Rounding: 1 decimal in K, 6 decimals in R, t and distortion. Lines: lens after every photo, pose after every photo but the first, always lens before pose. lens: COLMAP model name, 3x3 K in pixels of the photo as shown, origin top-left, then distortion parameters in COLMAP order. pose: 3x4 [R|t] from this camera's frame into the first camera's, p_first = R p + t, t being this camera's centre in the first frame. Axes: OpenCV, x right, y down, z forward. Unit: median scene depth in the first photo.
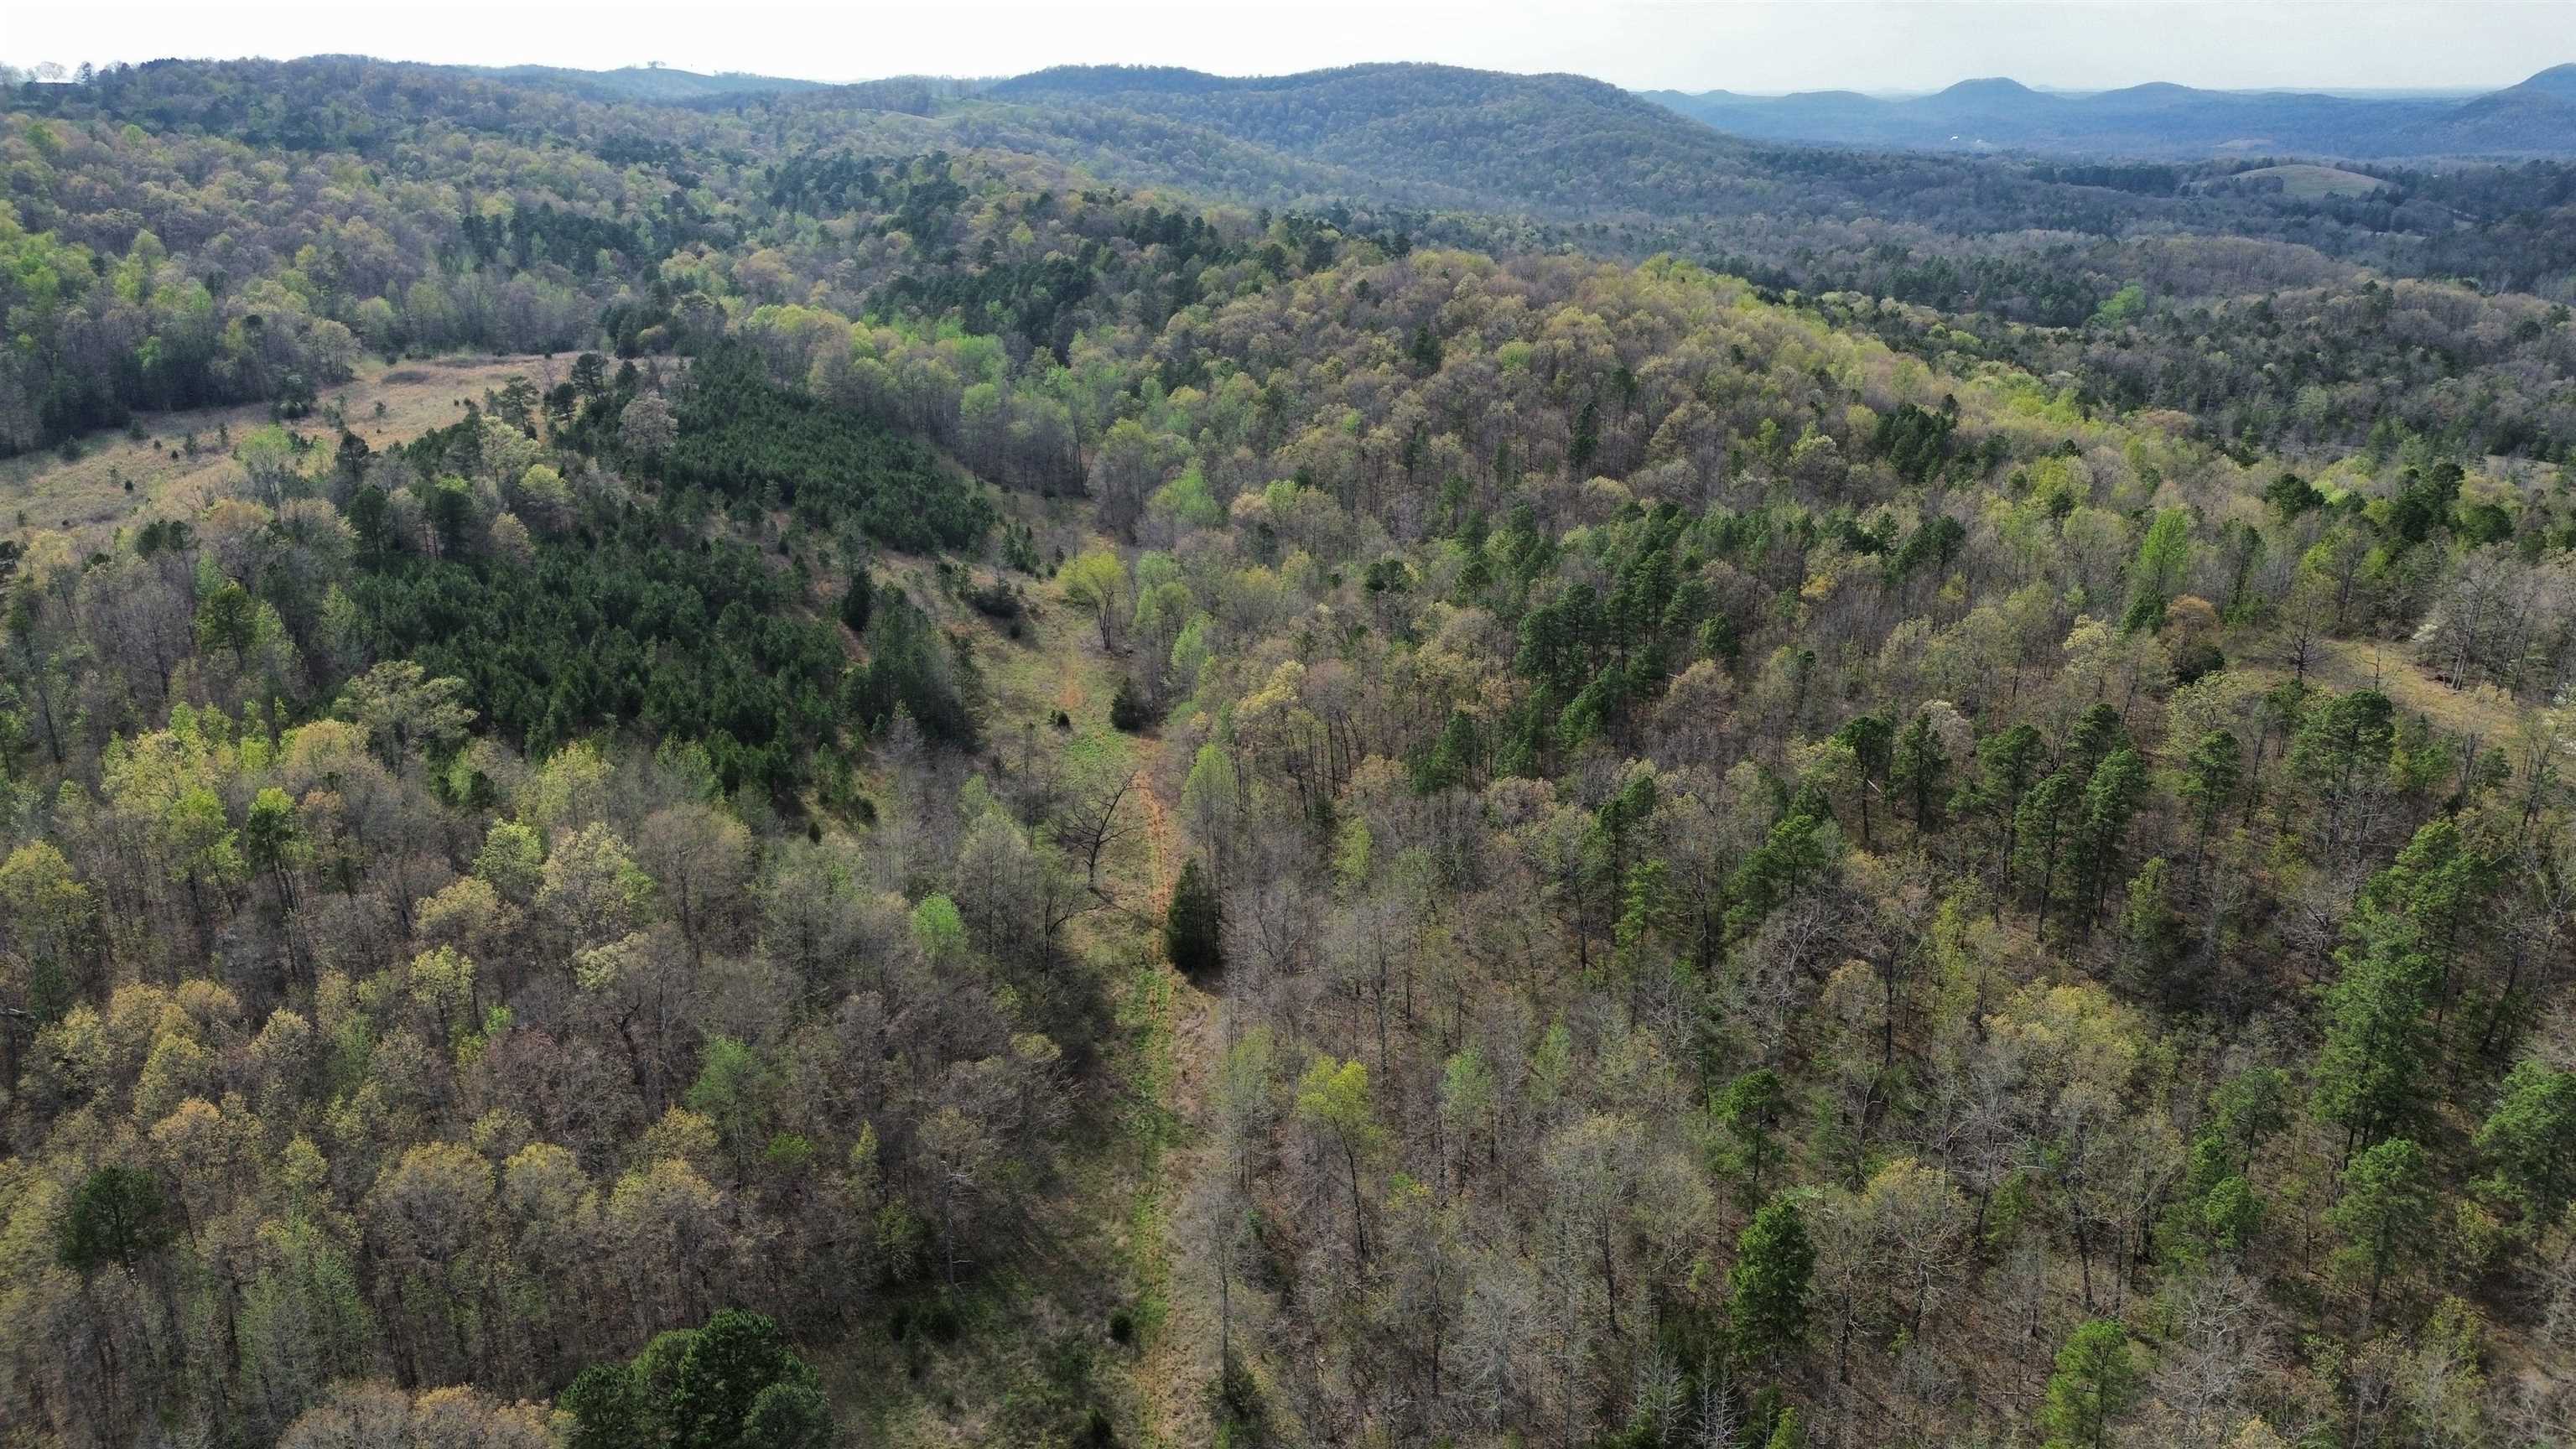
lens RADIAL K [[1859.0, 0, 1283.4], [0, 1859.0, 713.7], [0, 0, 1]] dist [0.101492, -0.097781]
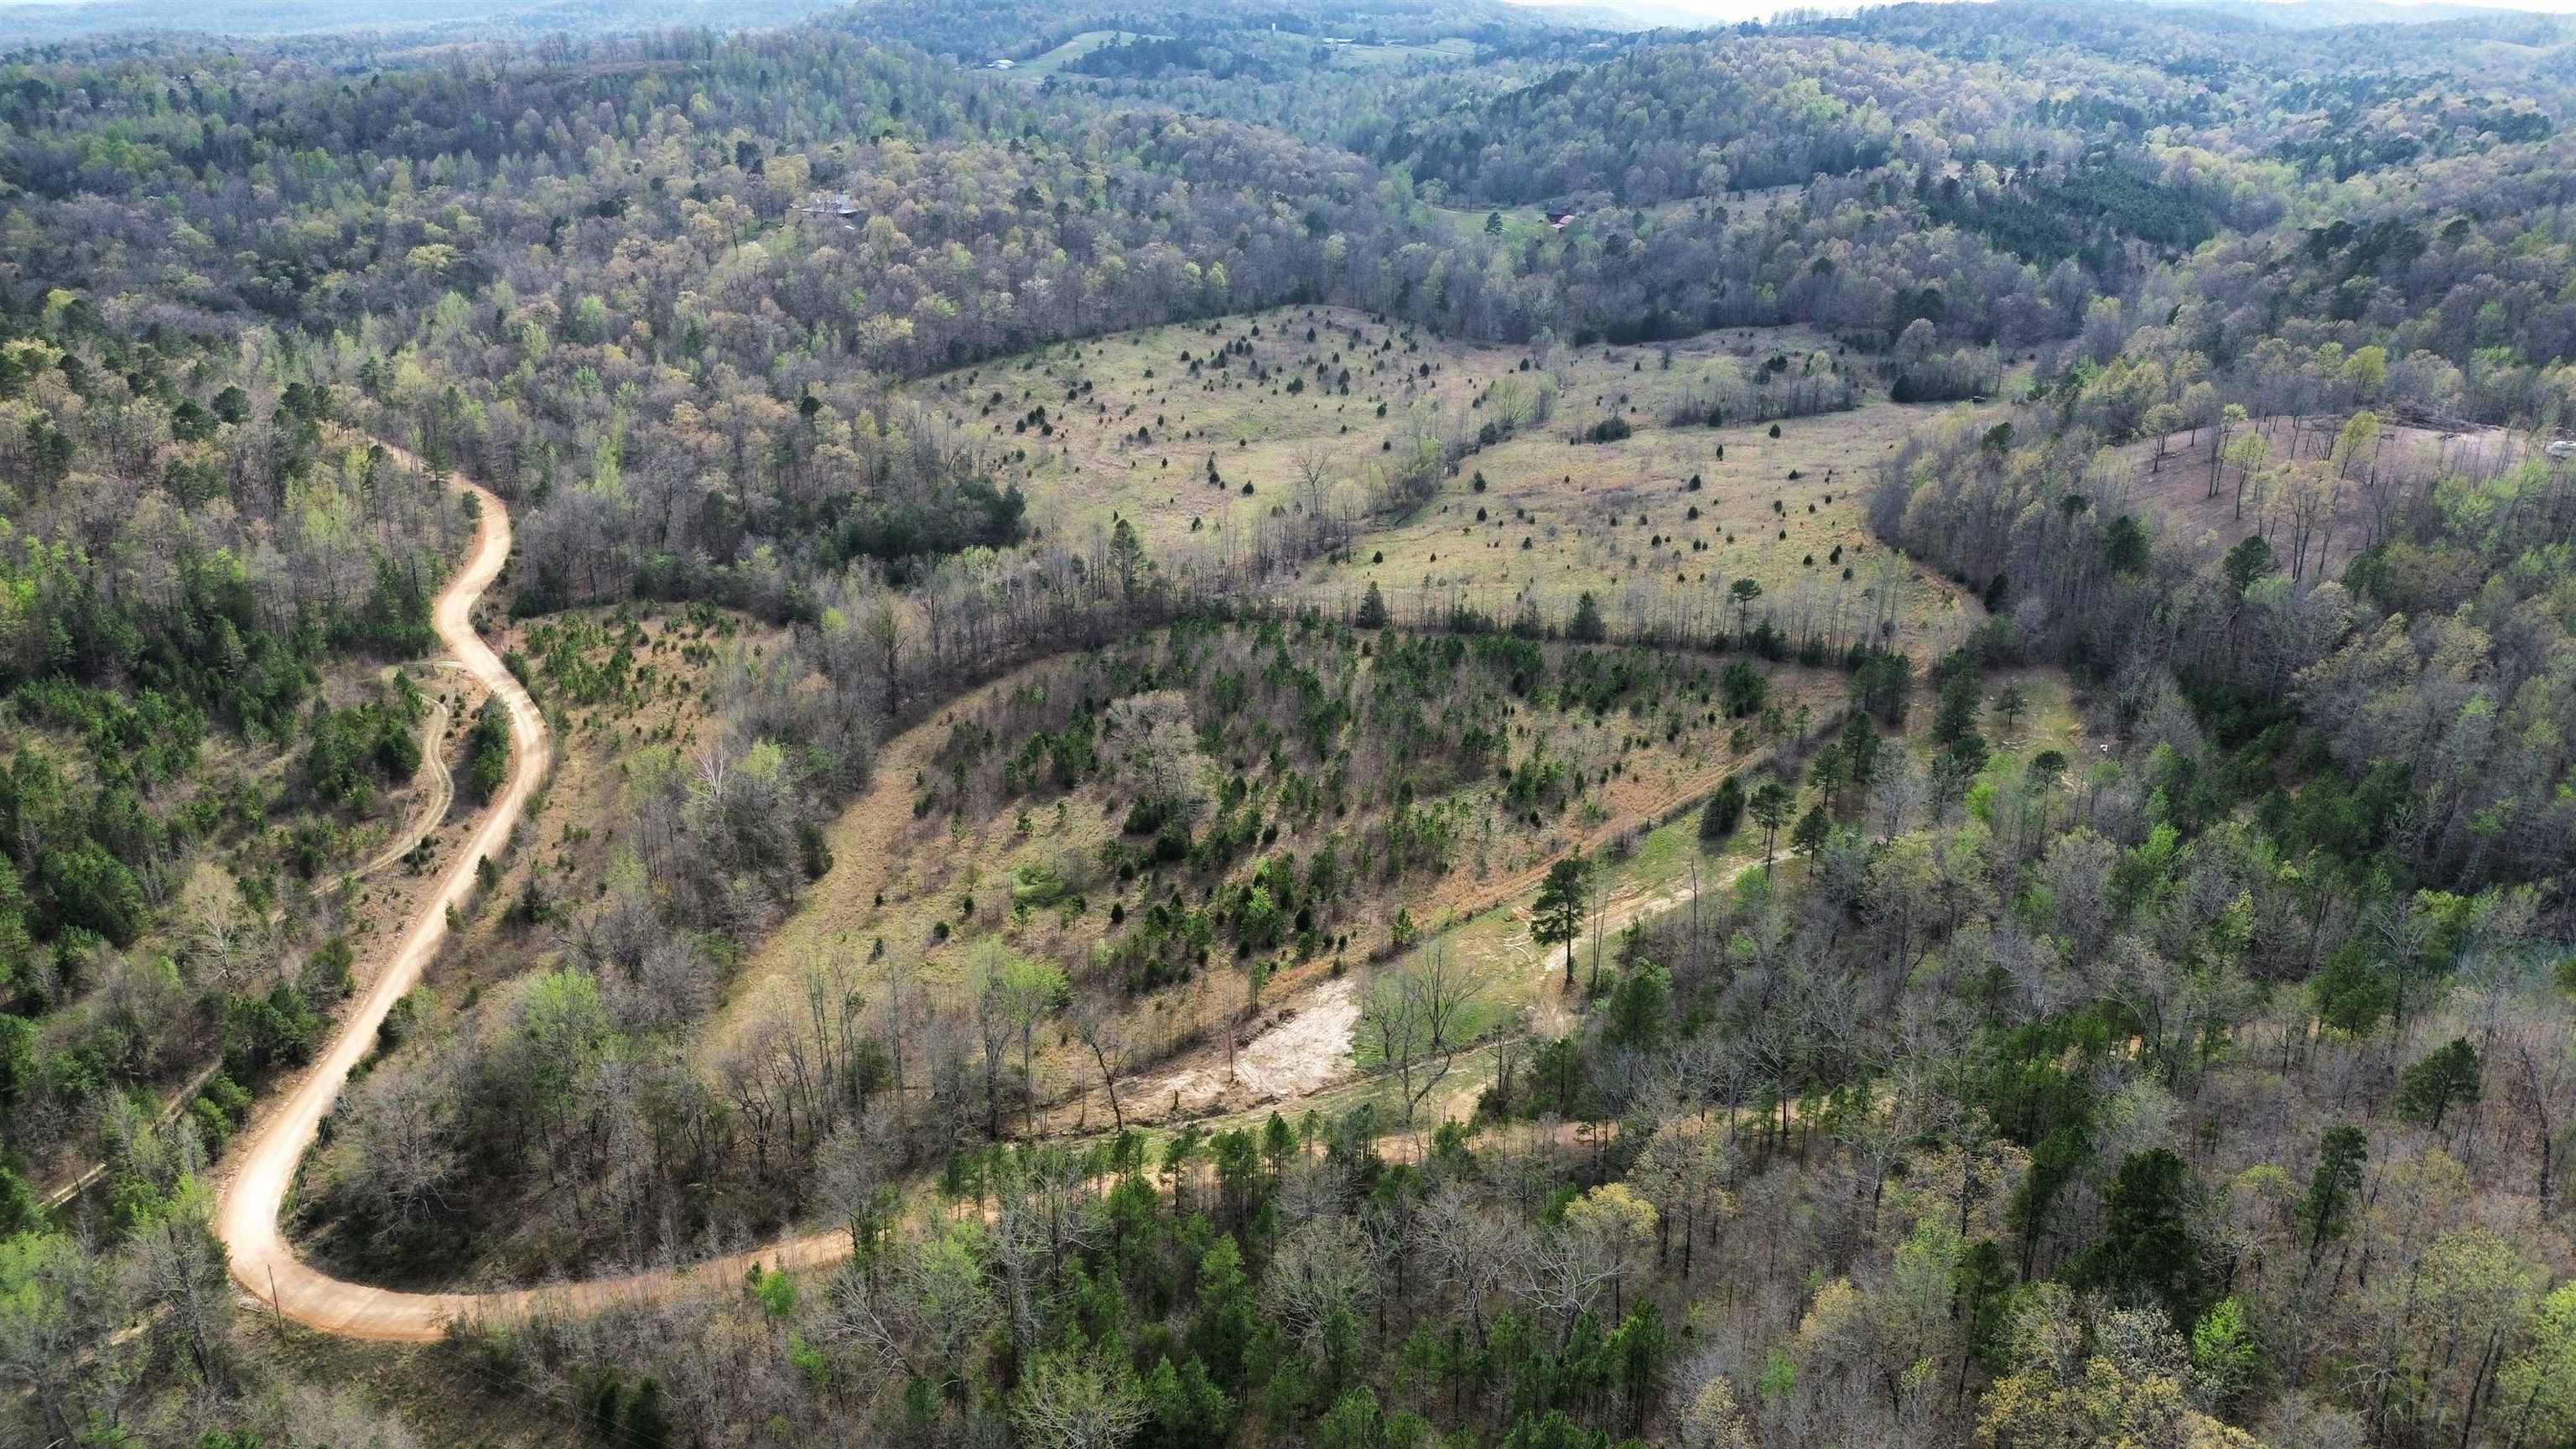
lens RADIAL K [[1859.0, 0, 1283.4], [0, 1859.0, 713.7], [0, 0, 1]] dist [0.101492, -0.097781]
pose [[0.691865, 0.266192, -0.671166, 0.435208], [-0.244487, 0.961017, 0.129124, 0.240049], [0.679374, 0.074755, 0.729975, -0.743918]]
